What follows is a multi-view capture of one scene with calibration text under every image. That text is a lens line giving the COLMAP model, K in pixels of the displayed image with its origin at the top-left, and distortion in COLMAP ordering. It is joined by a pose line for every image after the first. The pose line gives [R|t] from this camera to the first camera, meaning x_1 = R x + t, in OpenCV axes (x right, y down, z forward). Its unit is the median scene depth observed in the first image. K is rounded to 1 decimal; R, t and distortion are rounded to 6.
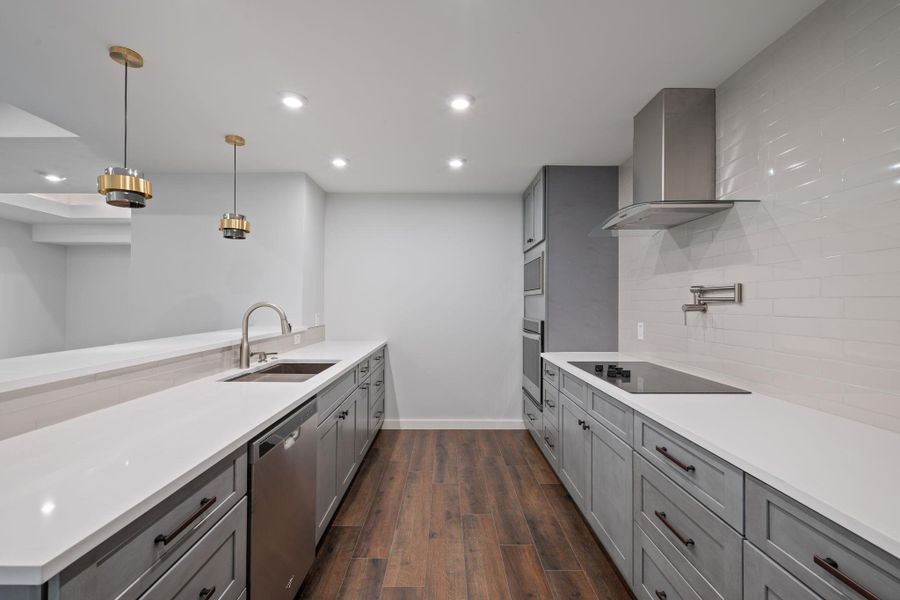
lens RADIAL K [[386.4, 0, 449.2], [0, 386.4, 301.4], [0, 0, 1]] dist [0.000474, -0.000722]
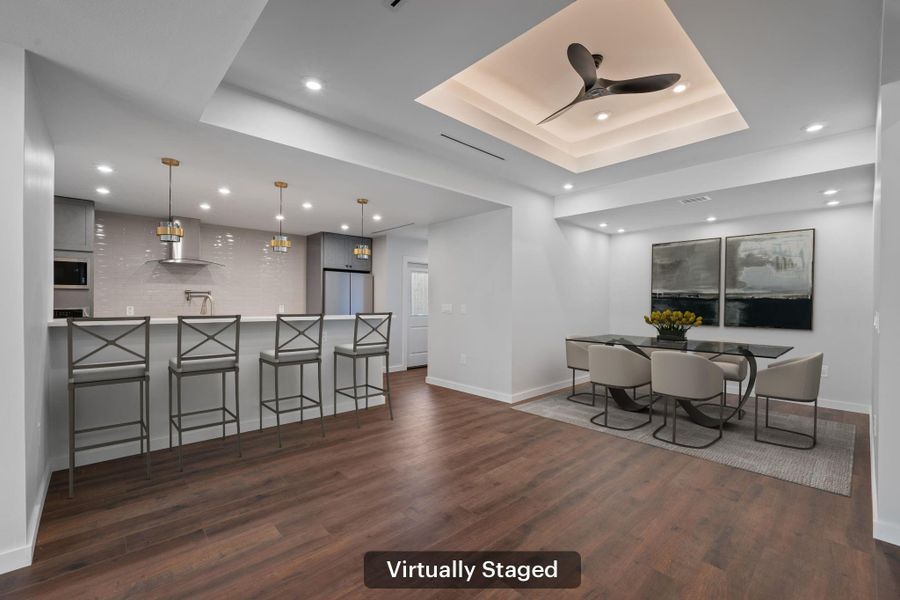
lens RADIAL K [[386.4, 0, 450.4], [0, 386.4, 304.3], [0, 0, 1]] dist [0.000474, -0.000722]
pose [[-0.671670, -0.008211, 0.740805, -2.156898], [-0.009933, 0.999949, 0.002078, 0.026713], [-0.740784, -0.005963, -0.671717, 1.216931]]
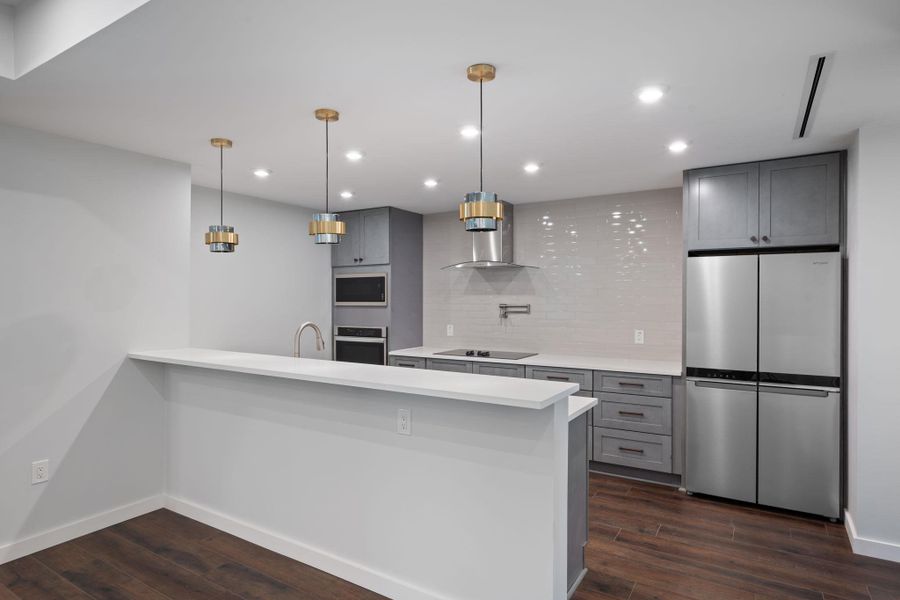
lens RADIAL K [[502.6, 0, 451.9], [0, 502.6, 300.8], [0, 0, 1]] dist [-0.002004, -0.000087]
pose [[0.527010, -0.005390, 0.849842, -1.325288], [-0.002738, 0.999964, 0.008041, -0.063163], [-0.849855, -0.006564, 0.526976, -0.070929]]
